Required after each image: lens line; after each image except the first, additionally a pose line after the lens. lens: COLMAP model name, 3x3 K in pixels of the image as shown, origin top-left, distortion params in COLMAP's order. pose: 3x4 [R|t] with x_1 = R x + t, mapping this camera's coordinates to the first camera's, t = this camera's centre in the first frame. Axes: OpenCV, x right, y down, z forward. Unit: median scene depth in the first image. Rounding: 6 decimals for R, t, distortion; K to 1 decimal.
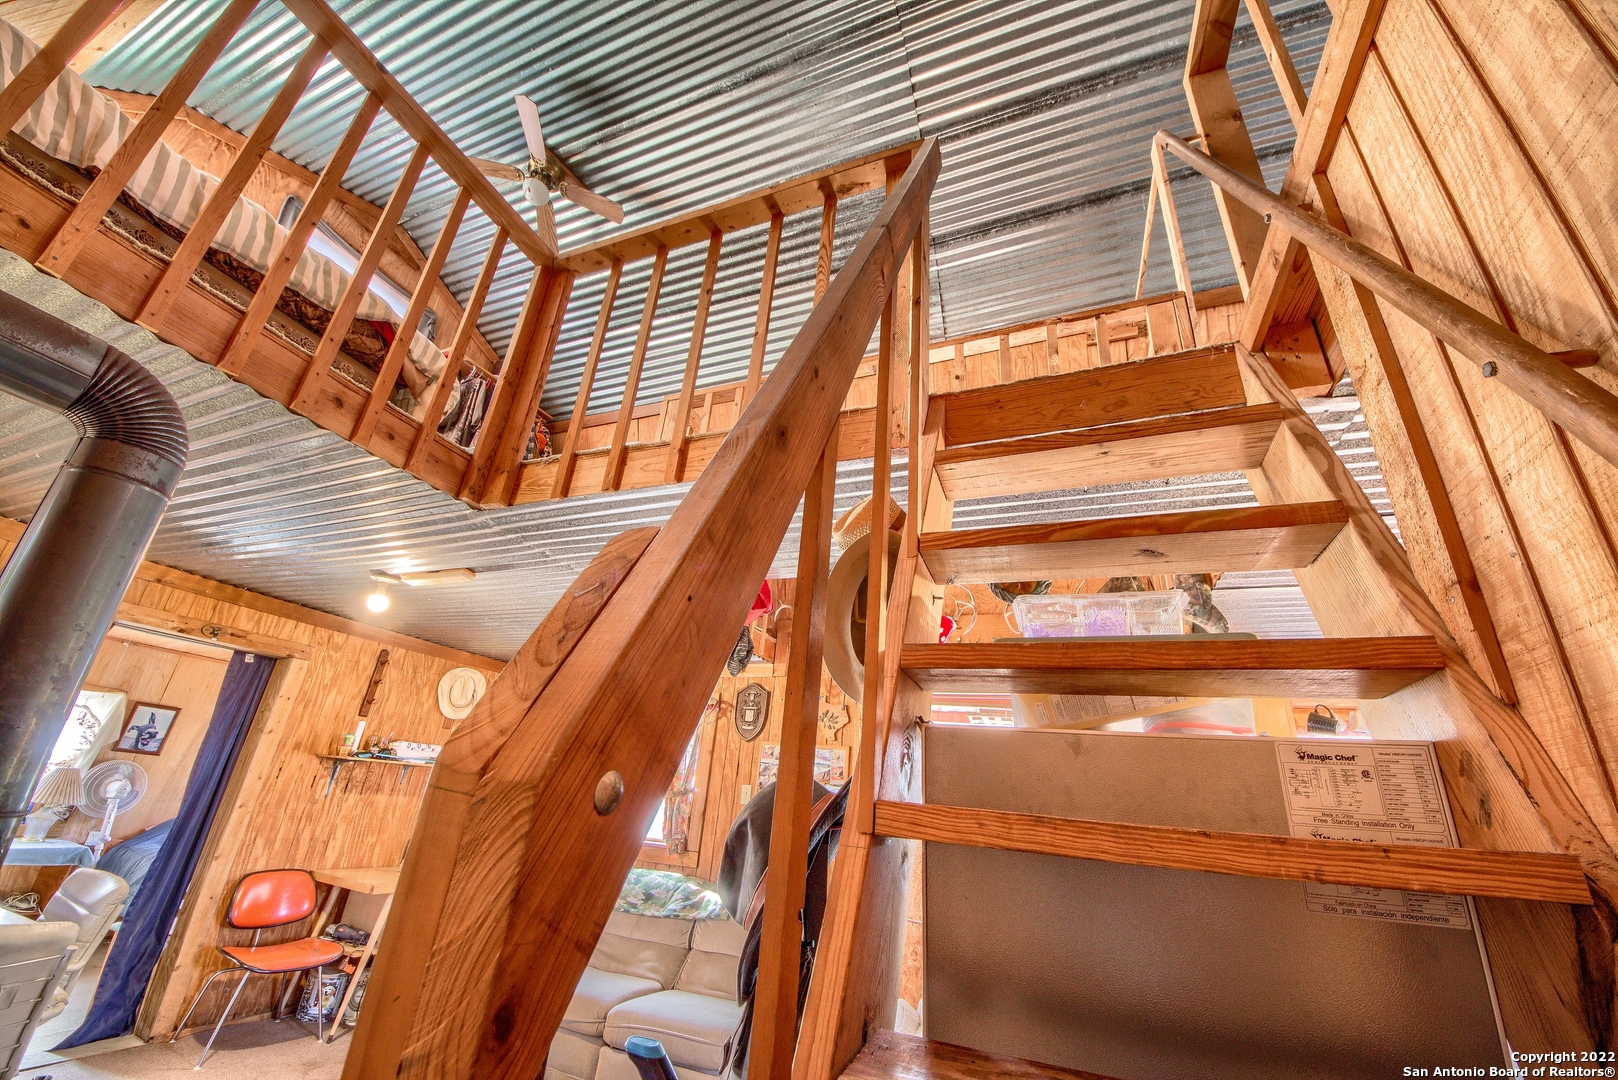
lens RADIAL K [[605.2, 0, 809.0], [0, 605.2, 540.0], [0, 0, 1]] dist [0.001857, -0.009901]
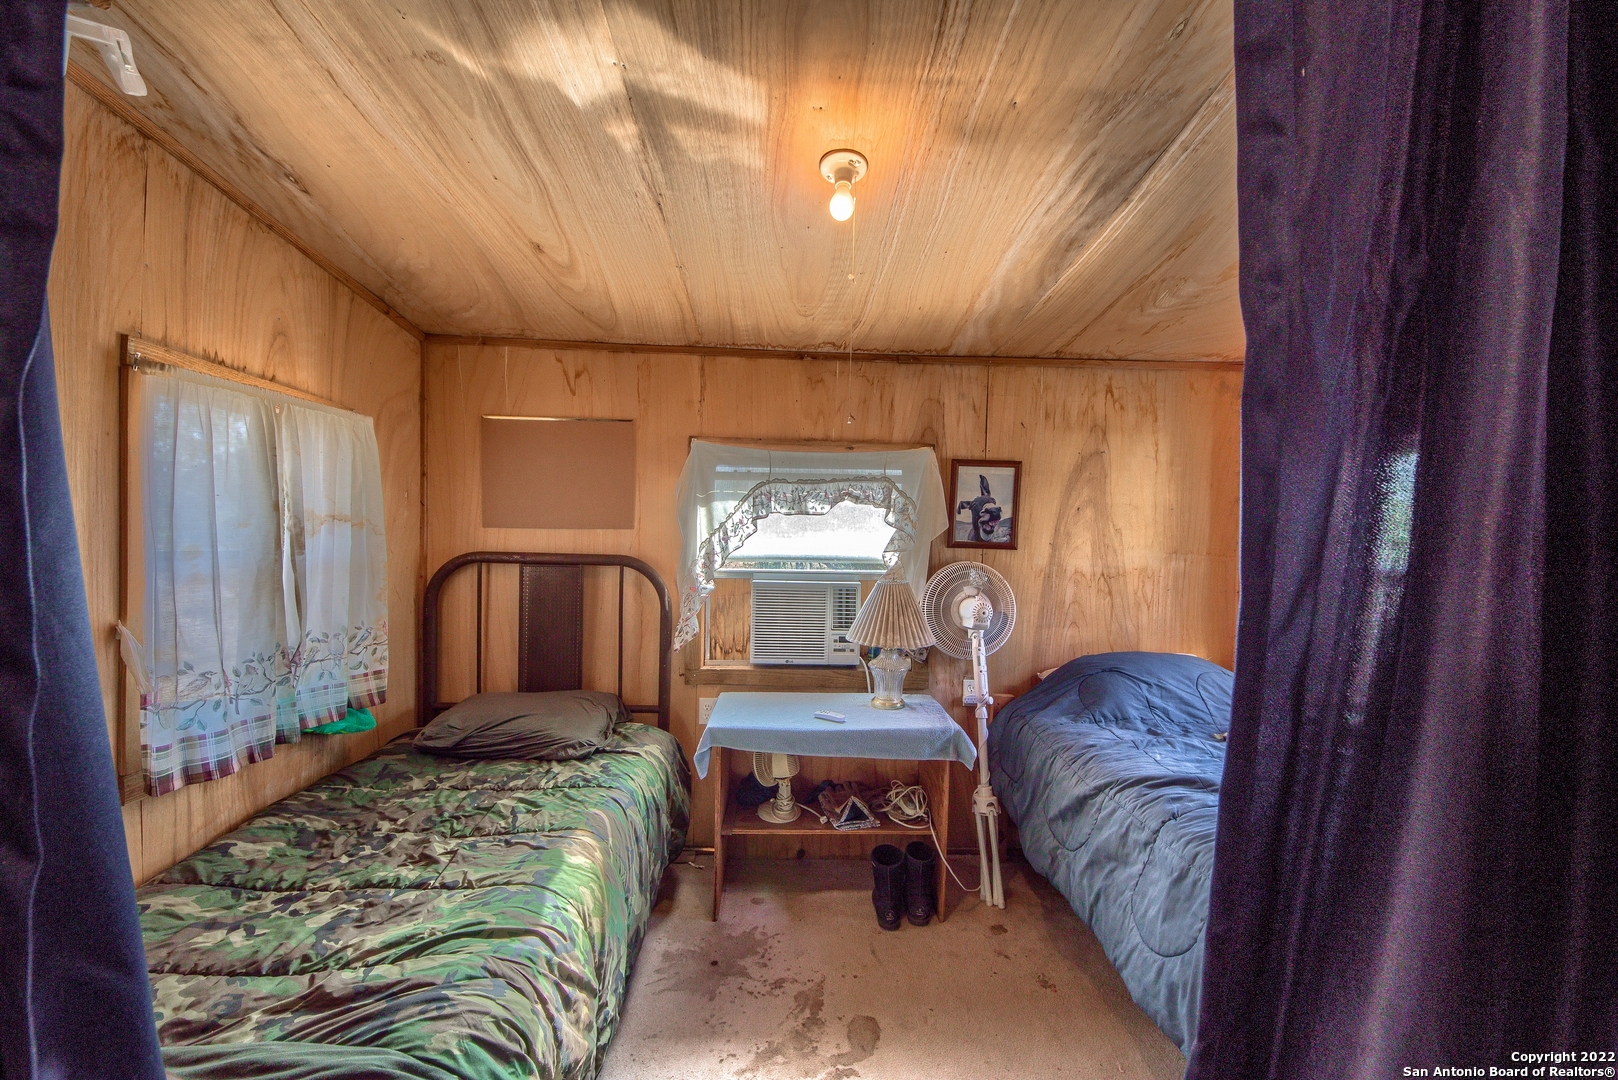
lens RADIAL K [[605.2, 0, 809.0], [0, 605.2, 540.0], [0, 0, 1]] dist [0.001857, -0.009901]
pose [[0.409034, -0.047499, -0.911282, -0.858228], [0.369941, 0.921529, 0.118017, 0.282902], [0.834167, -0.385393, 0.394509, 0.810990]]
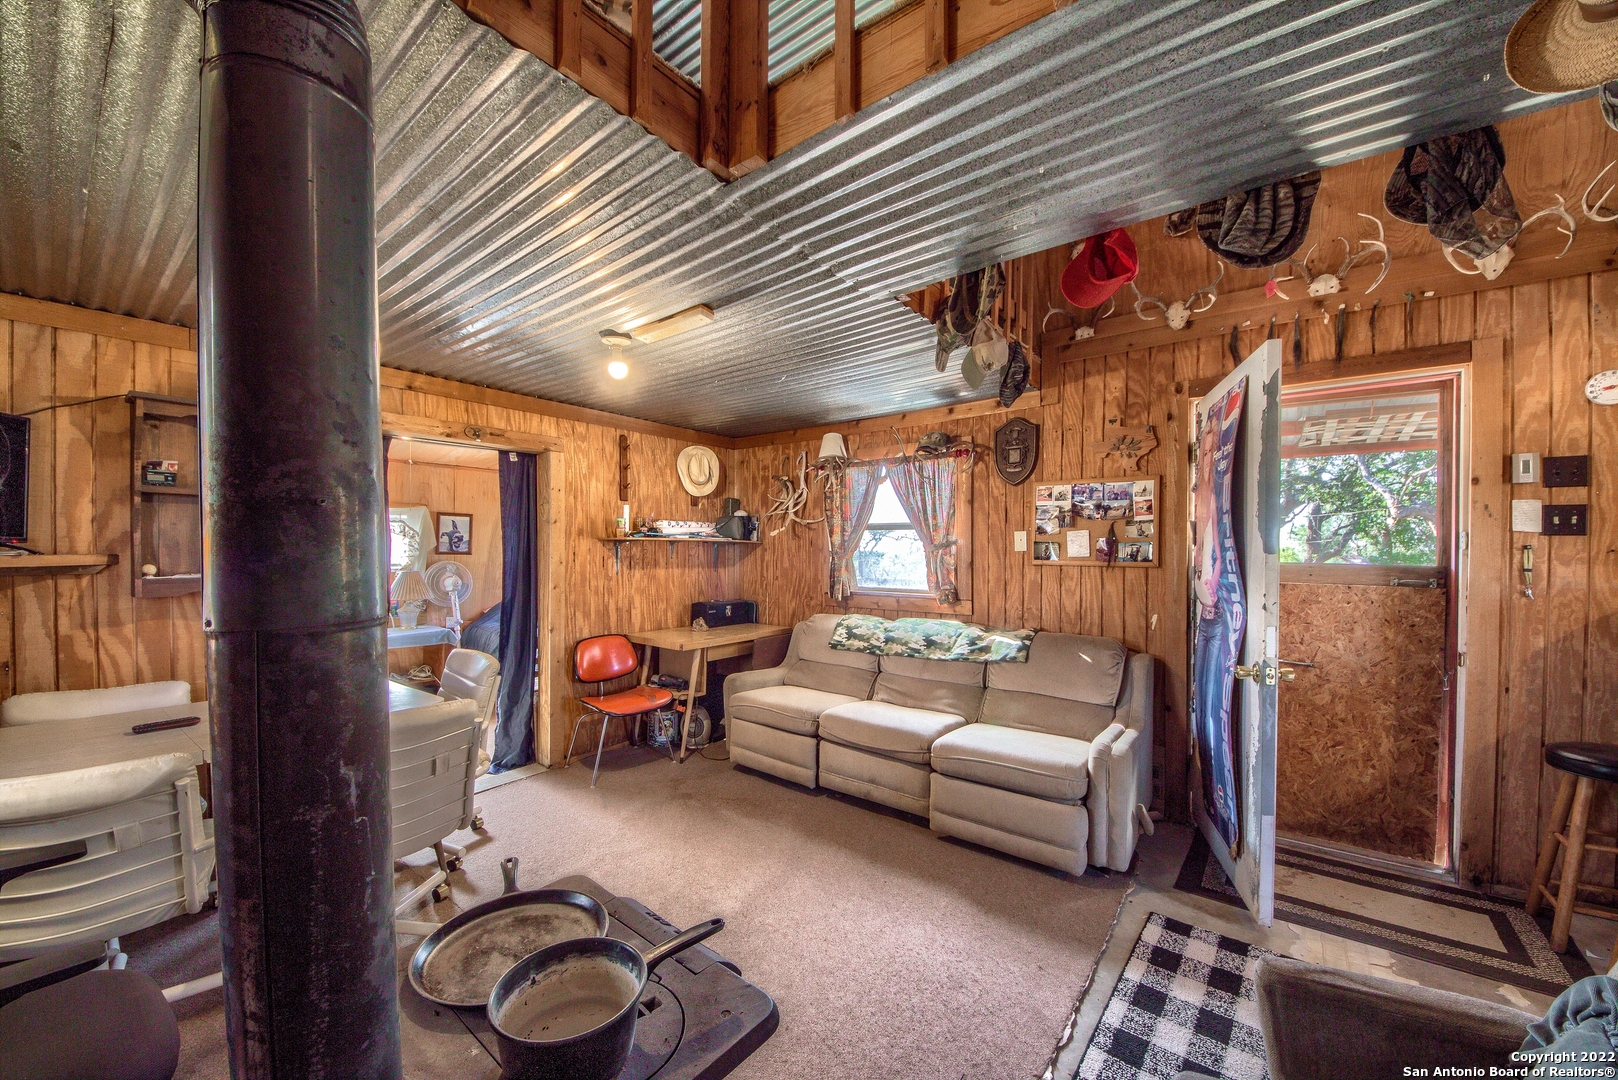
lens RADIAL K [[603.5, 0, 802.7], [0, 603.5, 553.7], [0, 0, 1]] dist [0.040255, -0.028171]
pose [[0.954933, -0.073675, -0.287533, -0.170203], [0.178865, 0.915900, 0.359352, 0.062916], [0.236876, -0.394587, 0.887801, 0.128562]]
